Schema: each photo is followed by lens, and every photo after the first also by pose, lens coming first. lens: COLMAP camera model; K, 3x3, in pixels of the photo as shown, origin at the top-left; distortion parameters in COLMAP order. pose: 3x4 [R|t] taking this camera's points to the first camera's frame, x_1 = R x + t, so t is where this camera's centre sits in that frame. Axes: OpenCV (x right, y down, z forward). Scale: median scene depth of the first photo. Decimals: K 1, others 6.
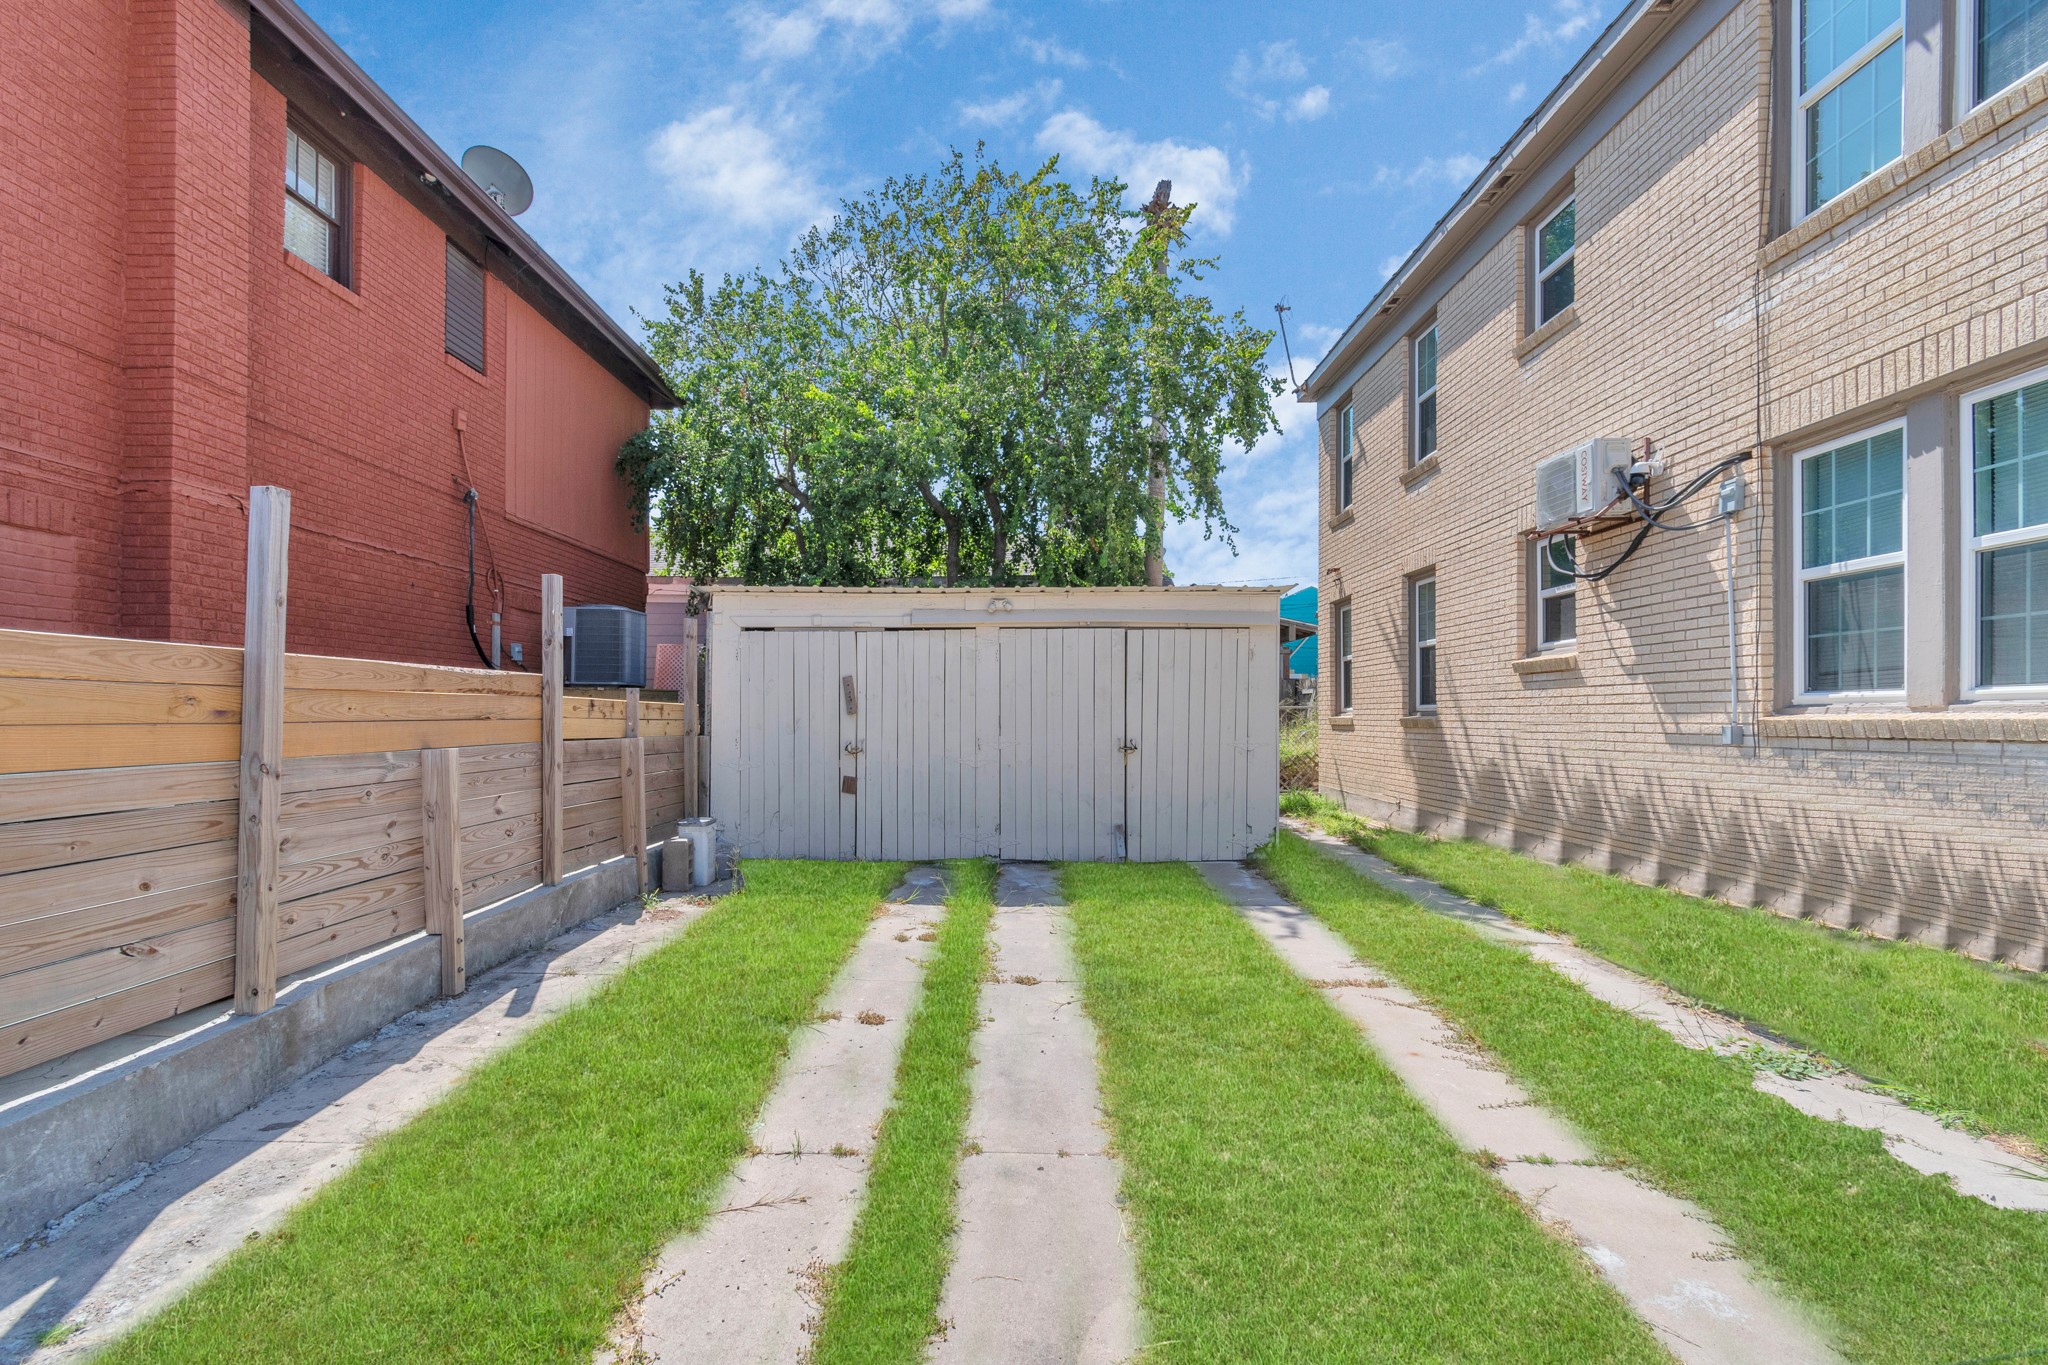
lens RADIAL K [[910.1, 0, 1029.0], [0, 910.1, 682.1], [0, 0, 1]] dist [0.001070, -0.000221]
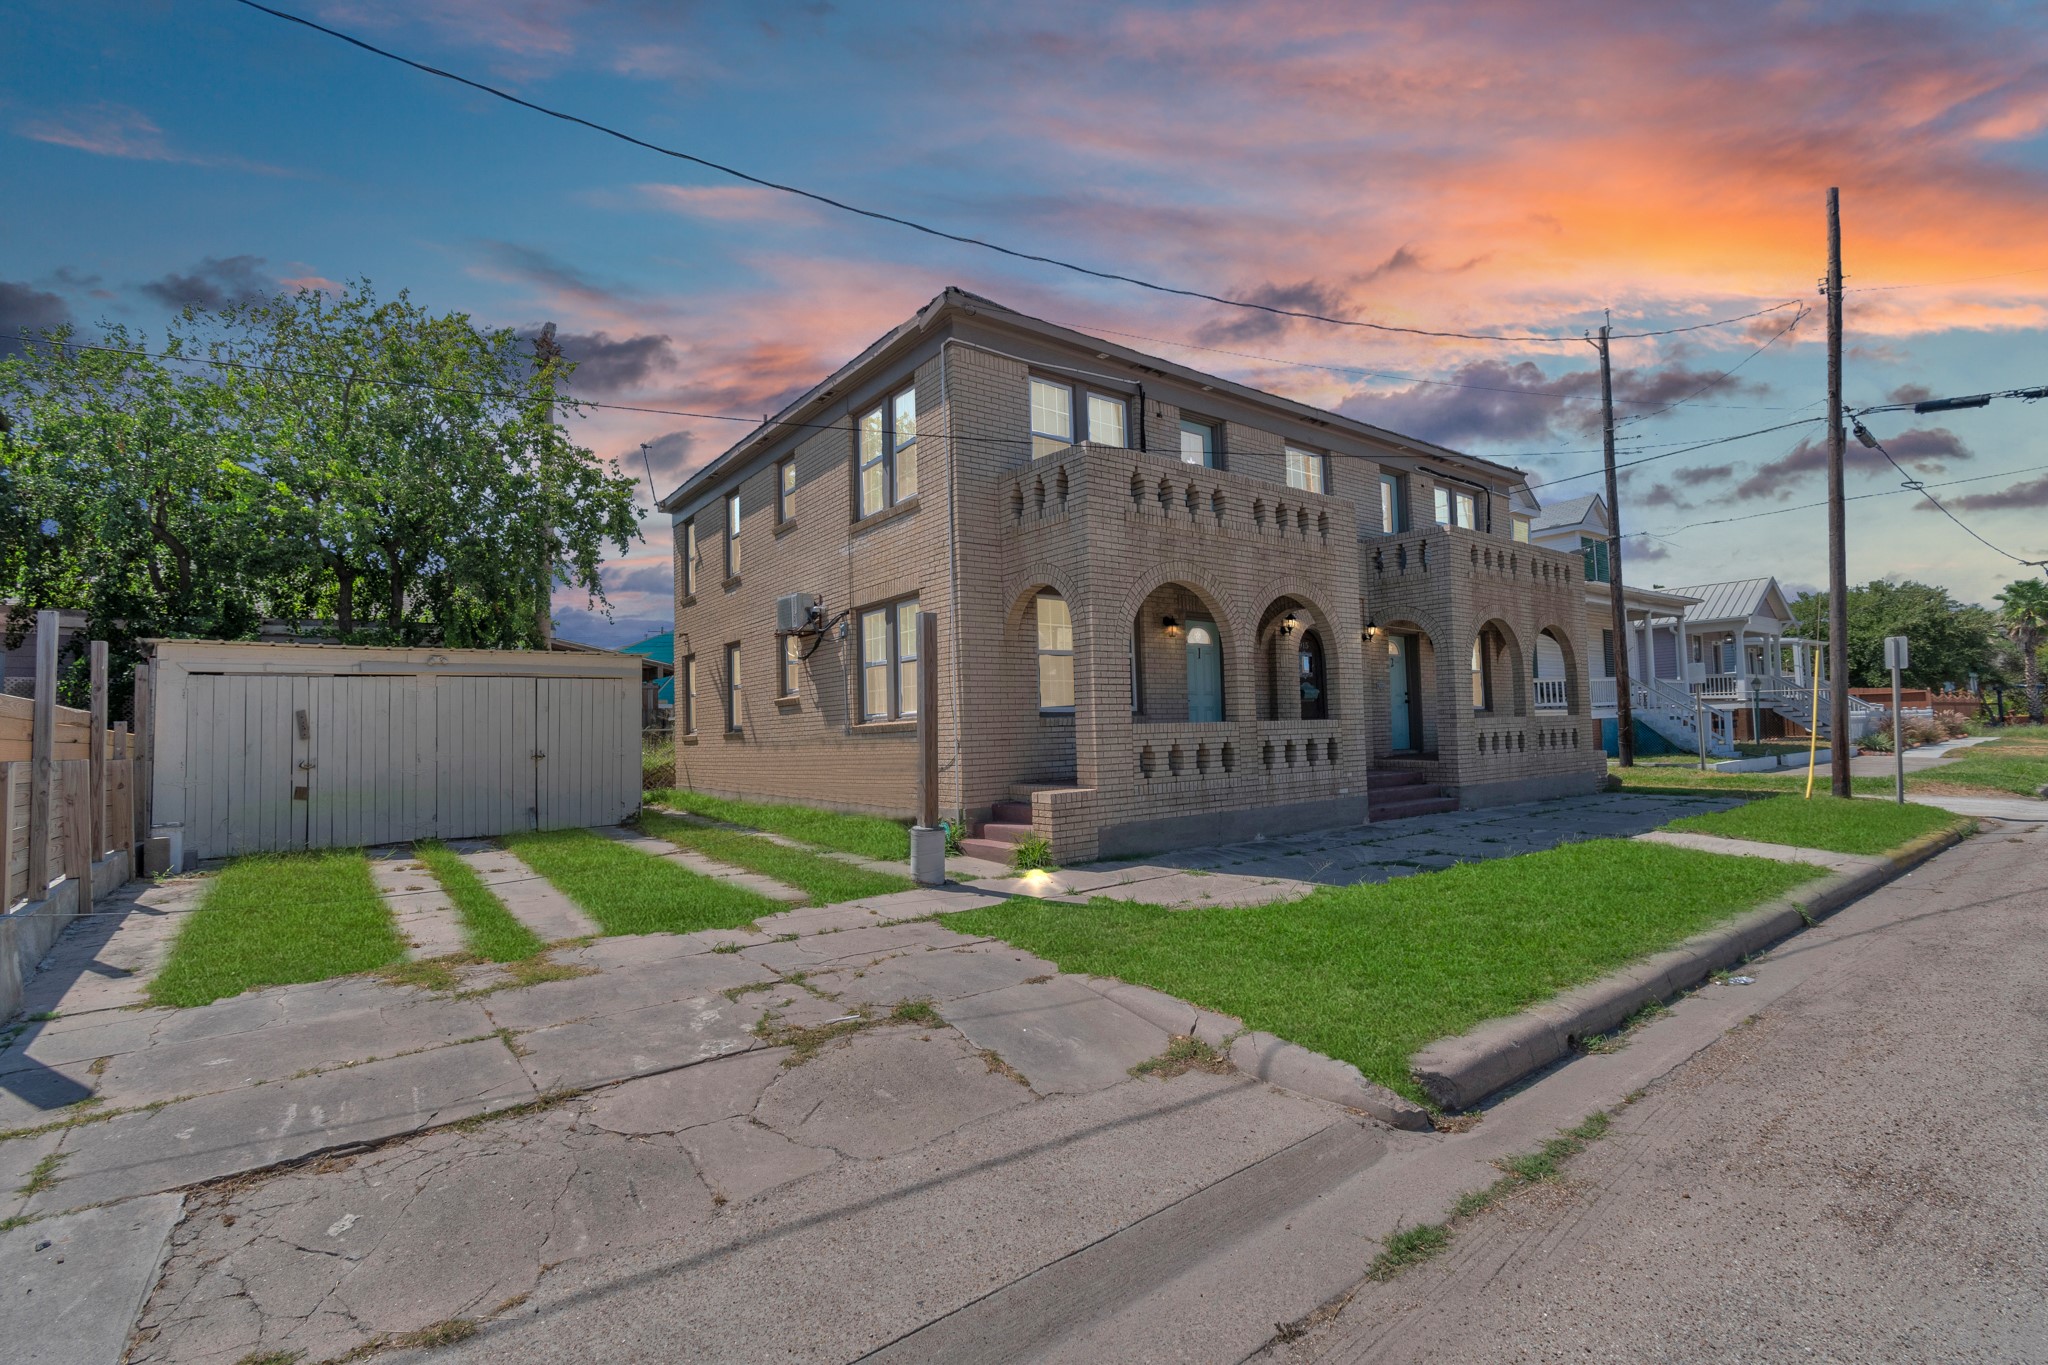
lens RADIAL K [[841.7, 0, 977.2], [0, 841.7, 702.9], [0, 0, 1]] dist [-0.000846, 0.000101]
pose [[0.806197, -0.002974, 0.591640, -0.141069], [0.008333, 0.999945, -0.006328, -0.001864], [-0.591588, 0.010032, 0.806178, -0.609495]]
